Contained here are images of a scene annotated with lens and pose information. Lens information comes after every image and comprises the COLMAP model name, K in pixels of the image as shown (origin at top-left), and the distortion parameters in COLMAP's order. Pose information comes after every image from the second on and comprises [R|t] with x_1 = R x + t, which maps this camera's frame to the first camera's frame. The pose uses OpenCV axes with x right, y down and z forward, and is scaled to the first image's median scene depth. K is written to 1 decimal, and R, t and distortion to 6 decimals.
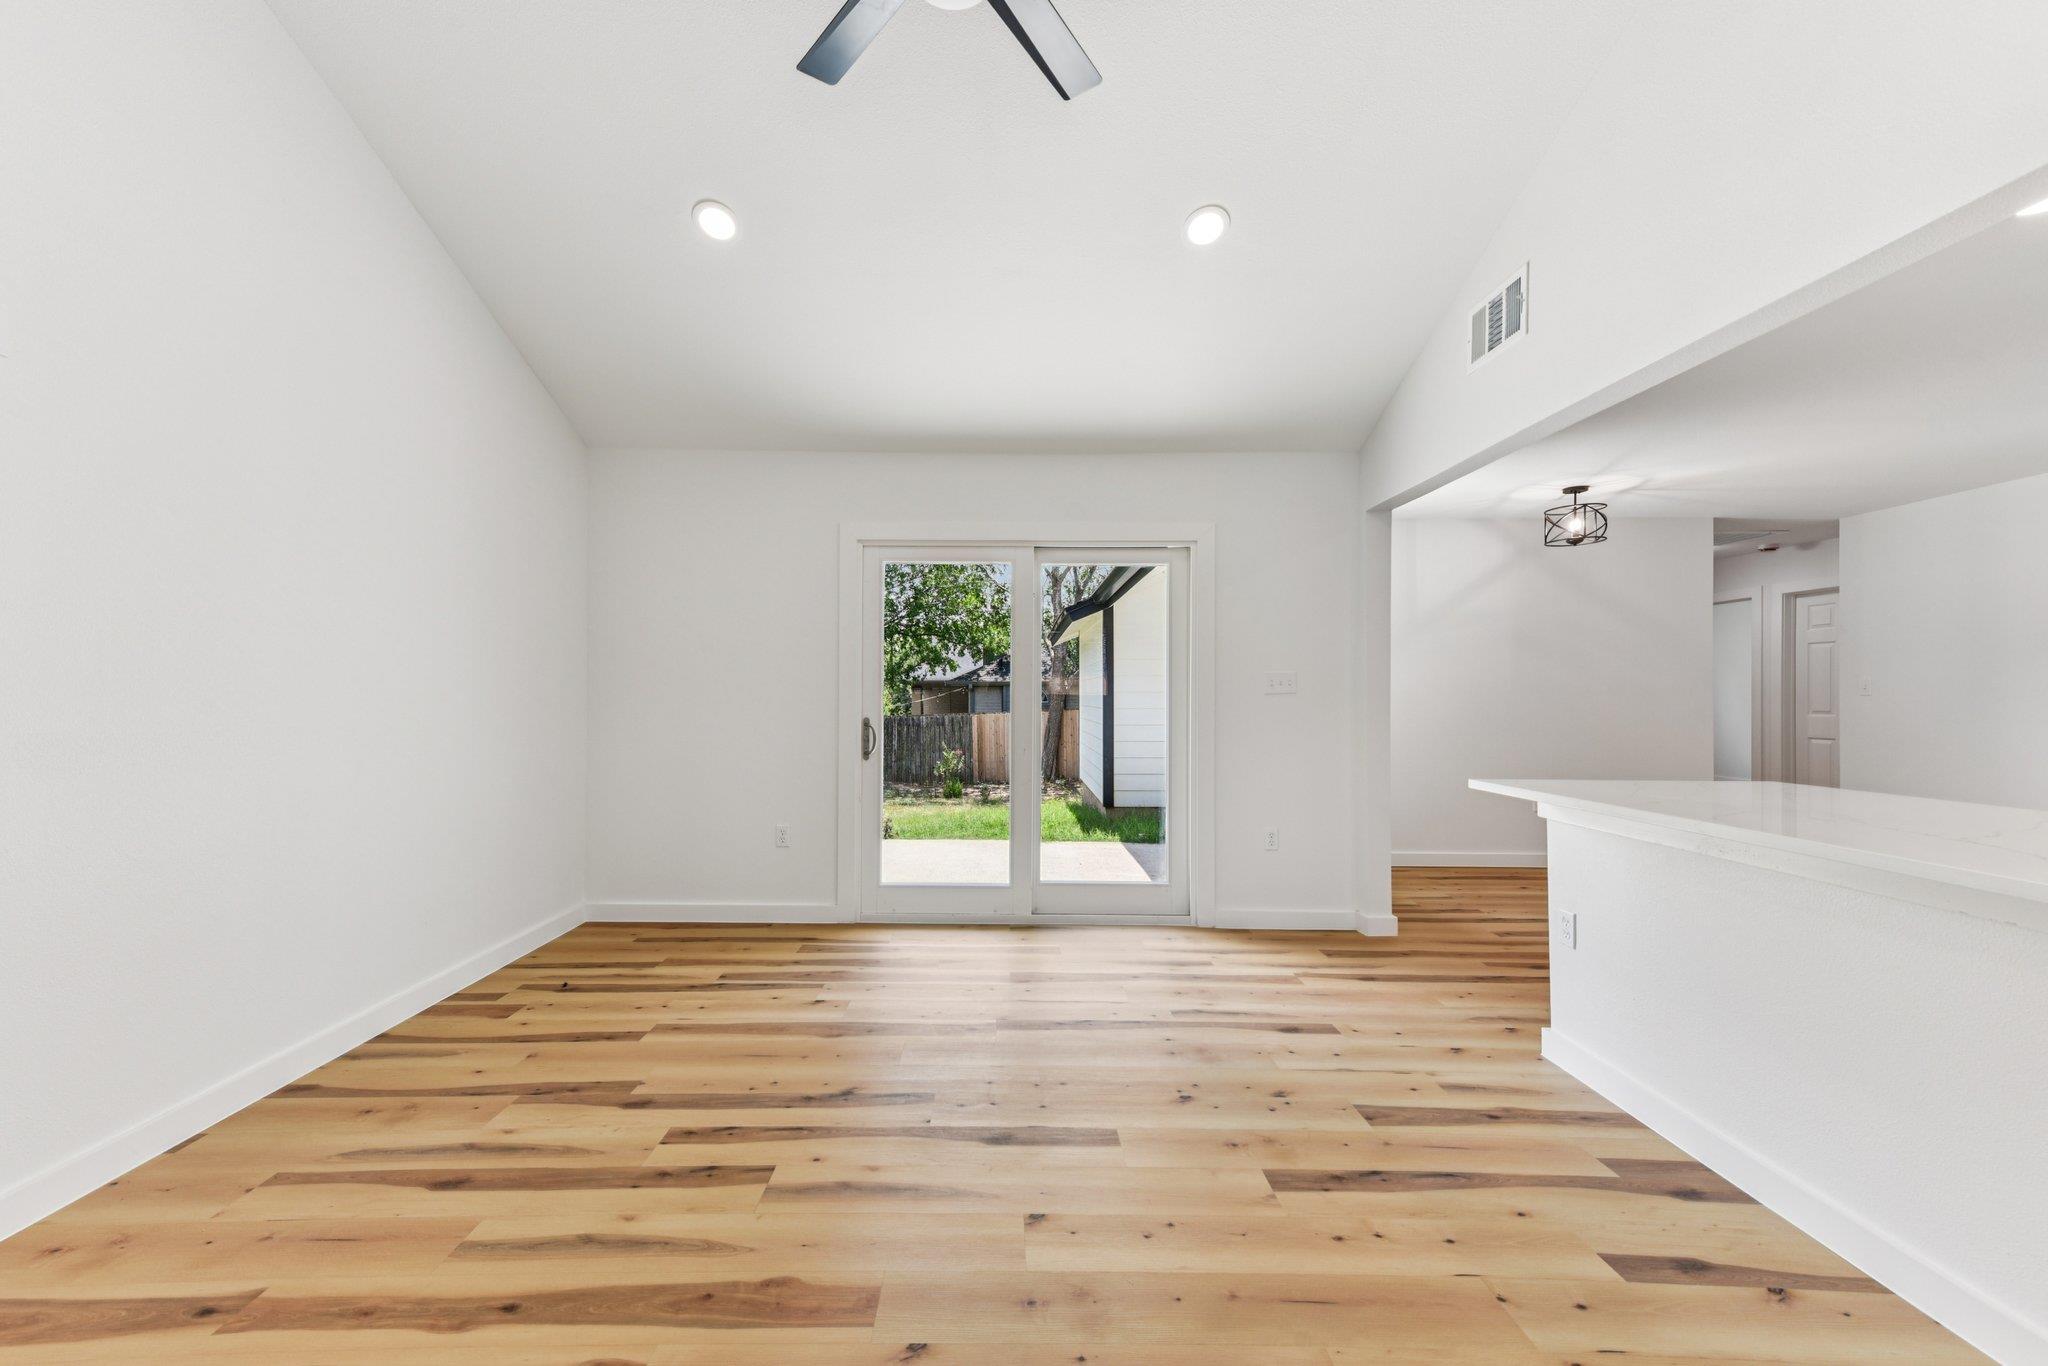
lens RADIAL K [[806.6, 0, 995.2], [0, 806.6, 690.9], [0, 0, 1]] dist [0.028206, -0.000012]
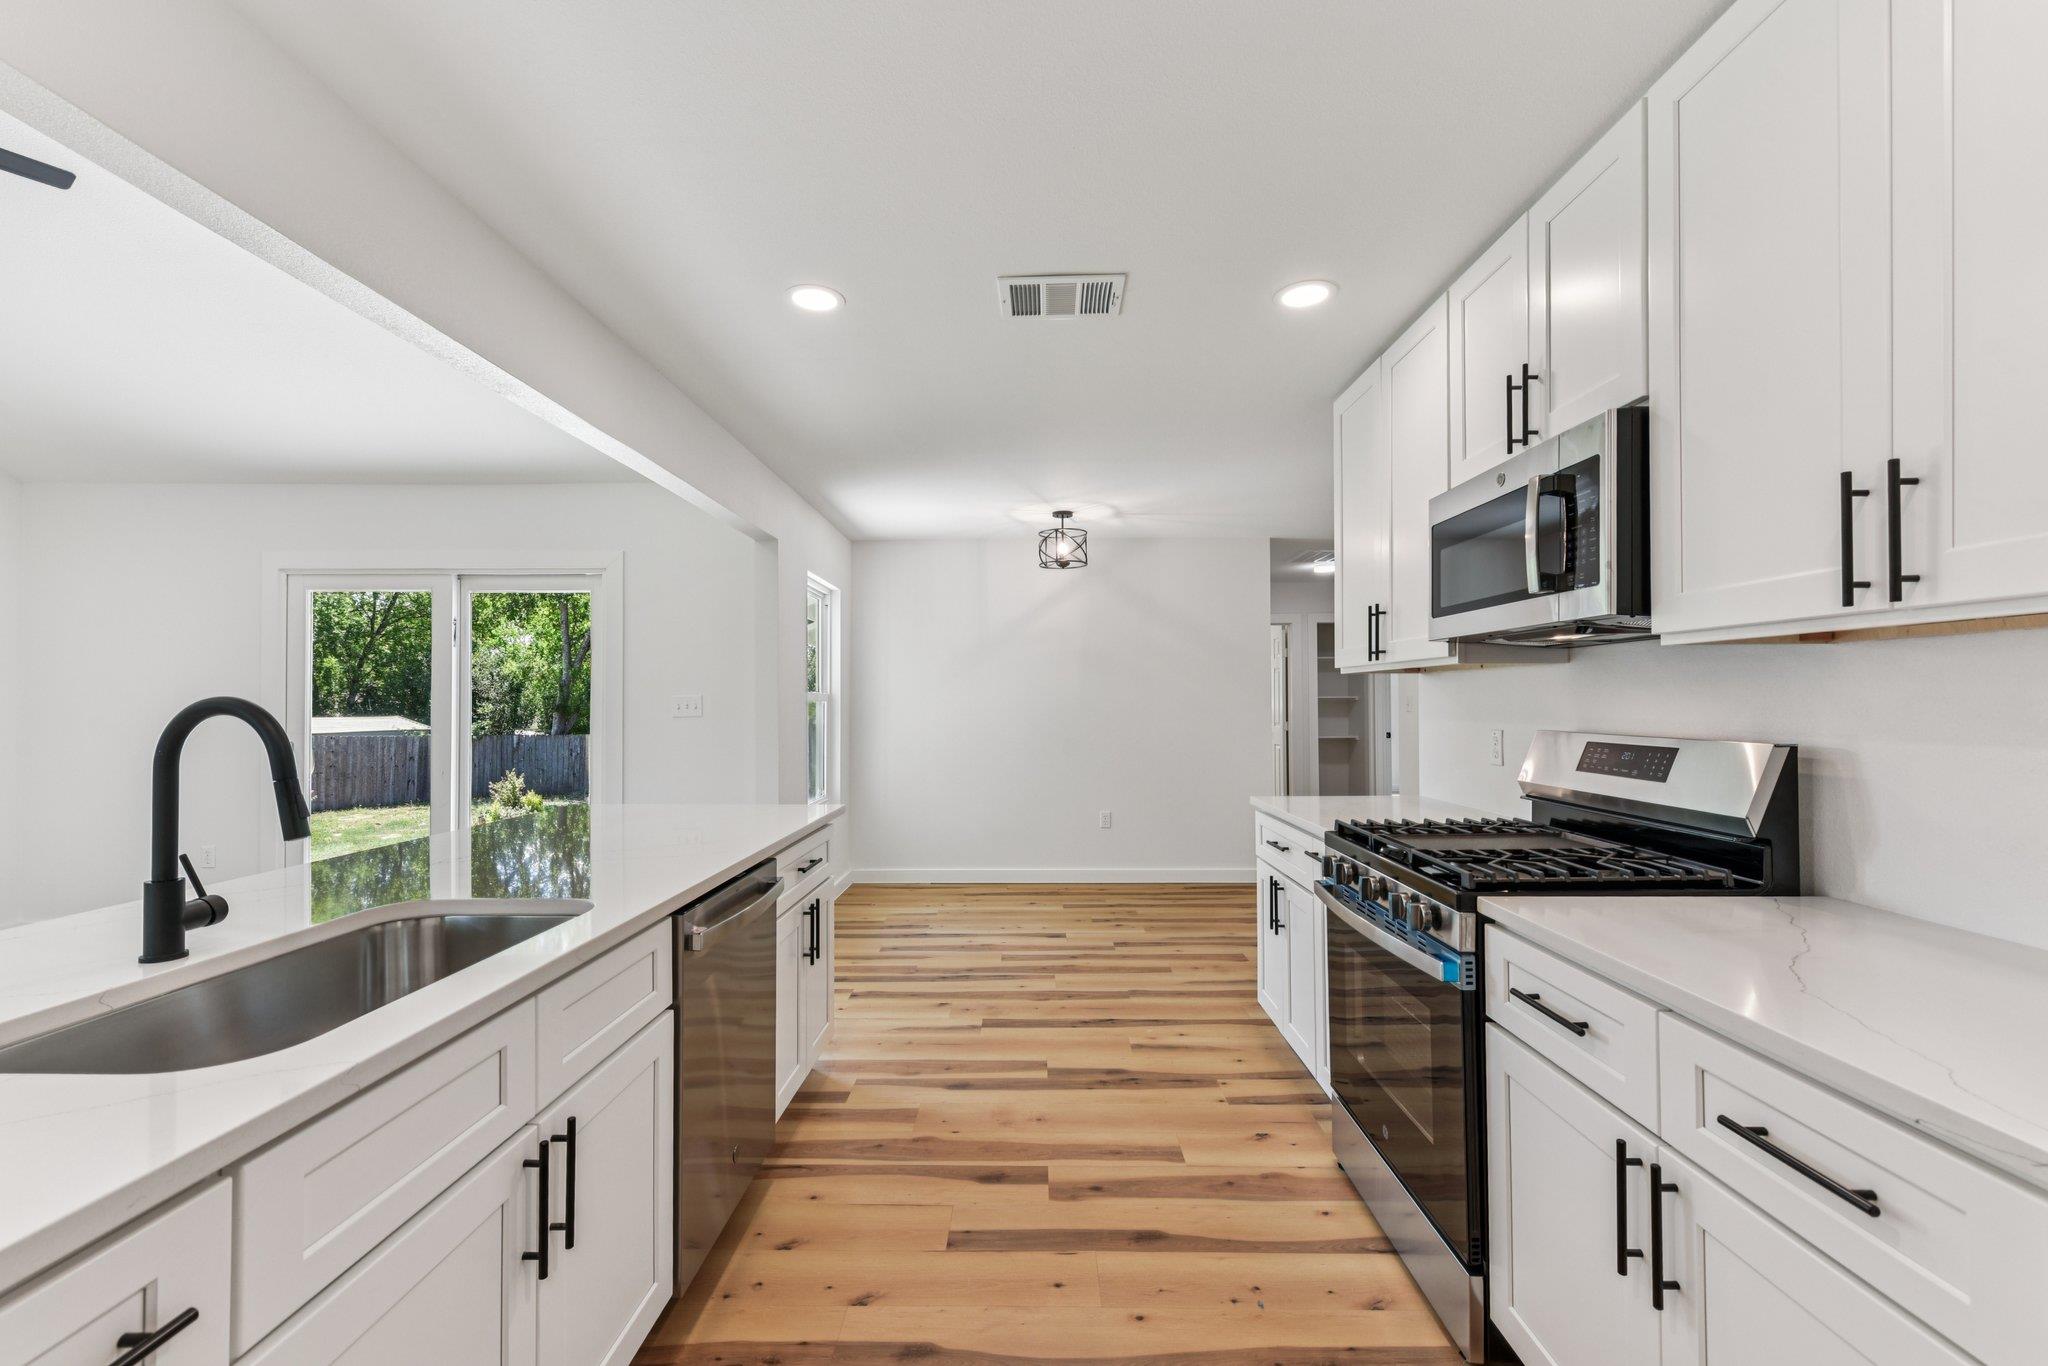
lens RADIAL K [[842.0, 0, 1025.3], [0, 842.0, 691.3], [0, 0, 1]] dist [-0.020103, -0.000061]
pose [[0.999980, -0.002645, -0.005689, 1.079490], [0.002603, 0.999969, -0.007477, -0.026853], [0.005708, 0.007462, 0.999956, -0.087108]]
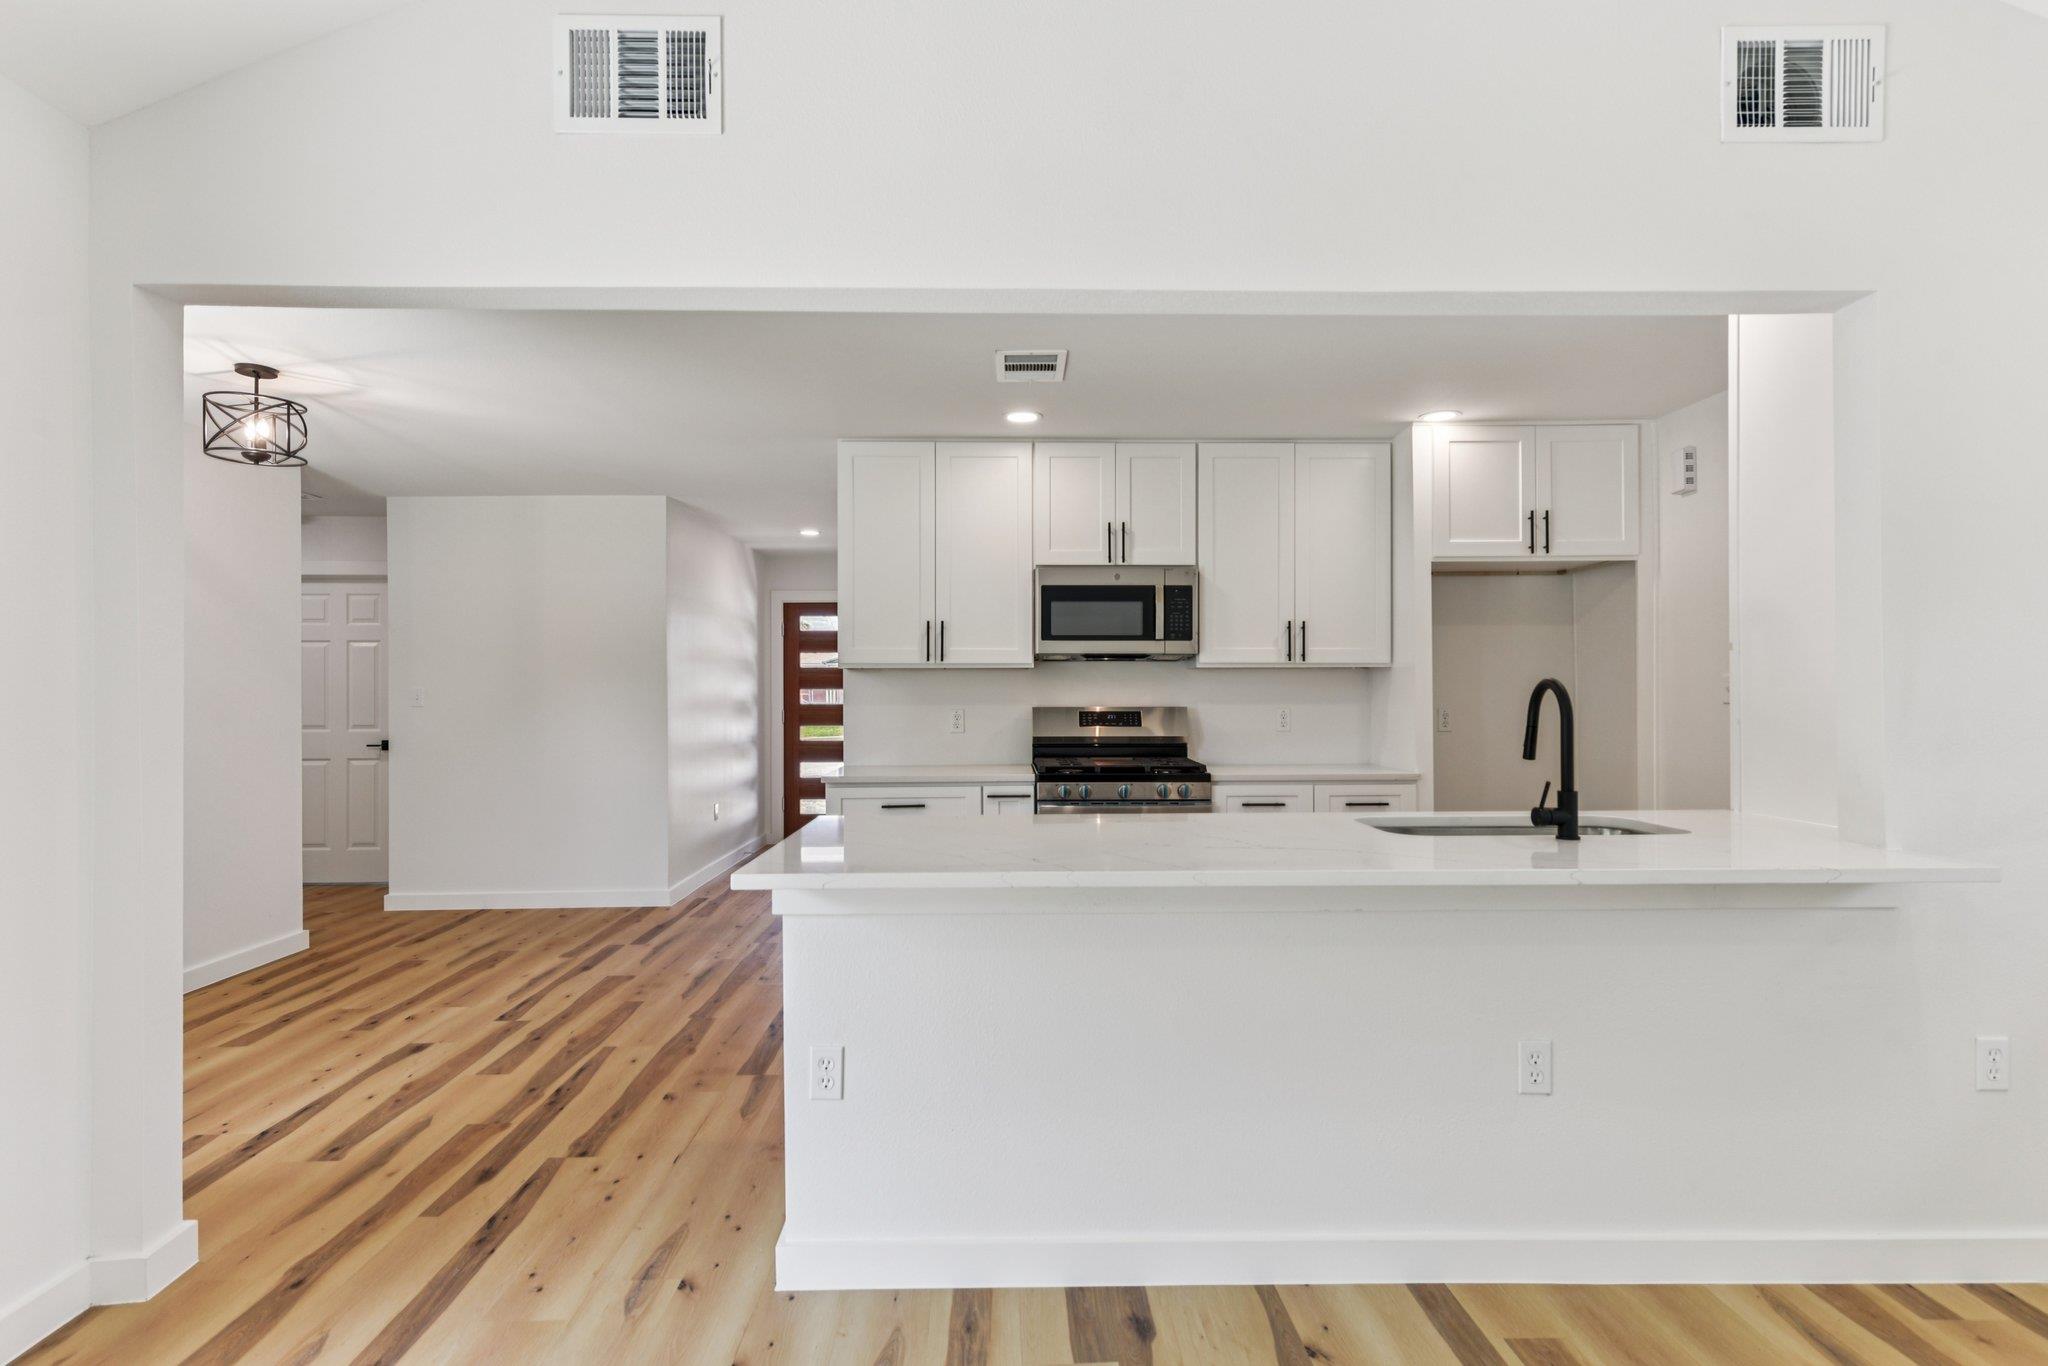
lens RADIAL K [[1051.7, 0, 1021.2], [0, 1051.7, 692.7], [0, 0, 1]] dist [0.013588, -0.000461]
pose [[-0.034065, 0.002268, 0.999417, -0.140623], [-0.000935, 0.999997, -0.002301, -0.014795], [-0.999419, -0.001012, -0.034062, 0.756250]]
